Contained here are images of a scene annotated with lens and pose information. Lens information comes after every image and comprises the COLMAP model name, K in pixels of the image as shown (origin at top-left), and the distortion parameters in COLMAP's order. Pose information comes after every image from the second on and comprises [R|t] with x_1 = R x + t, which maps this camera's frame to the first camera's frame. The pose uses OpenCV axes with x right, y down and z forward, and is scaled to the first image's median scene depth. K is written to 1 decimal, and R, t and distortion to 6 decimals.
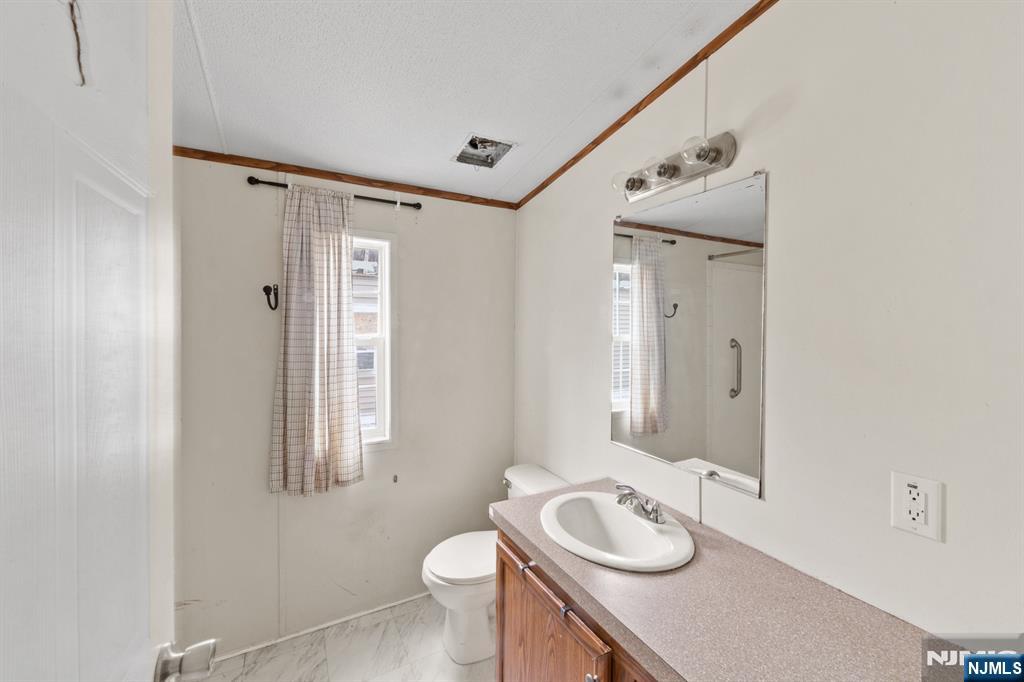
lens RADIAL K [[411.9, 0, 512.0], [0, 411.9, 333.5], [0, 0, 1]] dist [-0.007580, 0.001152]
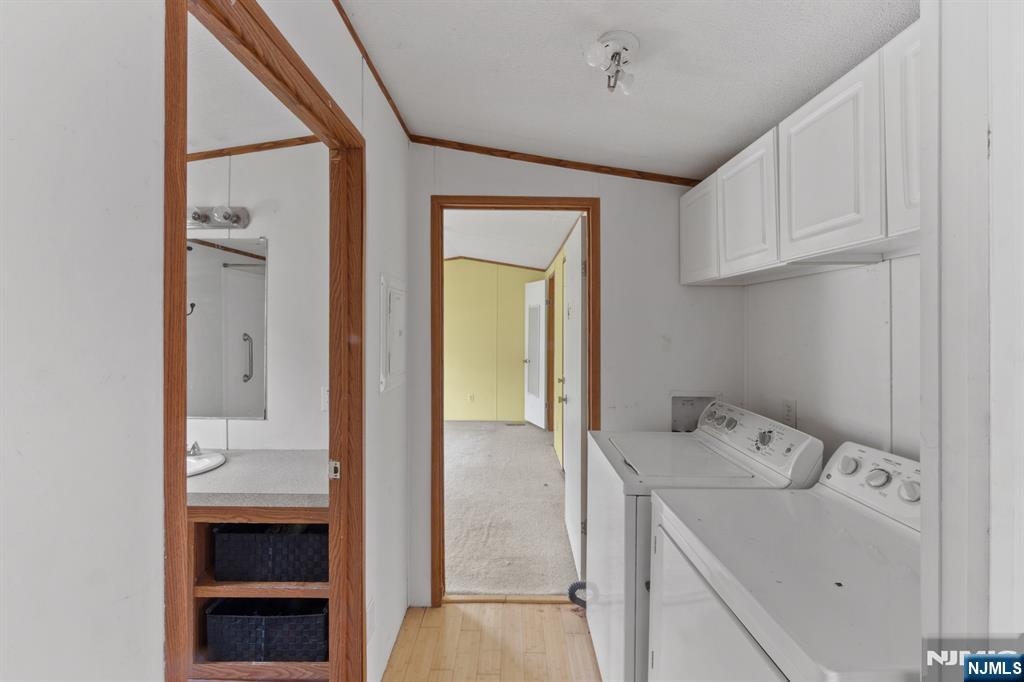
lens RADIAL K [[411.9, 0, 518.4], [0, 411.9, 324.7], [0, 0, 1]] dist [-0.007580, 0.001152]
pose [[0.467276, -0.000551, 0.884112, -0.596446], [0.011212, 0.999923, -0.005302, 0.011103], [-0.884041, 0.012390, 0.467246, -1.056124]]
